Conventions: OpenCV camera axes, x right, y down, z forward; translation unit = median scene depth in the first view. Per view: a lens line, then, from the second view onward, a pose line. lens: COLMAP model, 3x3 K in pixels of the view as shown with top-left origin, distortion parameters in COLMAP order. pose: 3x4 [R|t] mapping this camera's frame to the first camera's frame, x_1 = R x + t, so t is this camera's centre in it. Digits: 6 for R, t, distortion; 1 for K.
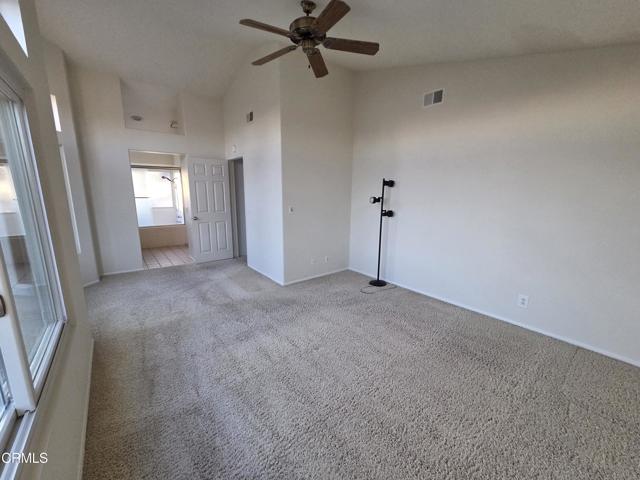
lens RADIAL K [[261.8, 0, 317.5], [0, 261.8, 242.7], [0, 0, 1]] dist [0.001790, -0.000174]
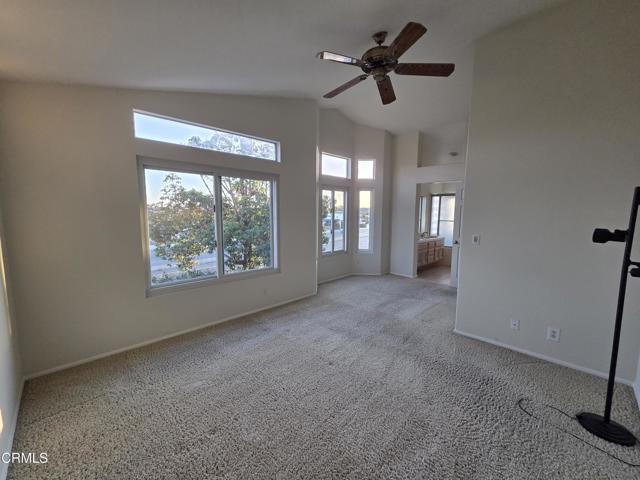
lens RADIAL K [[271.6, 0, 318.8], [0, 271.6, 229.6], [0, 0, 1]] dist [0.001646, 0.000177]
pose [[0.093550, 0.056824, -0.993992, 0.725760], [-0.197267, 0.979635, 0.037438, -0.104059], [0.975876, 0.192579, 0.102855, 0.516924]]
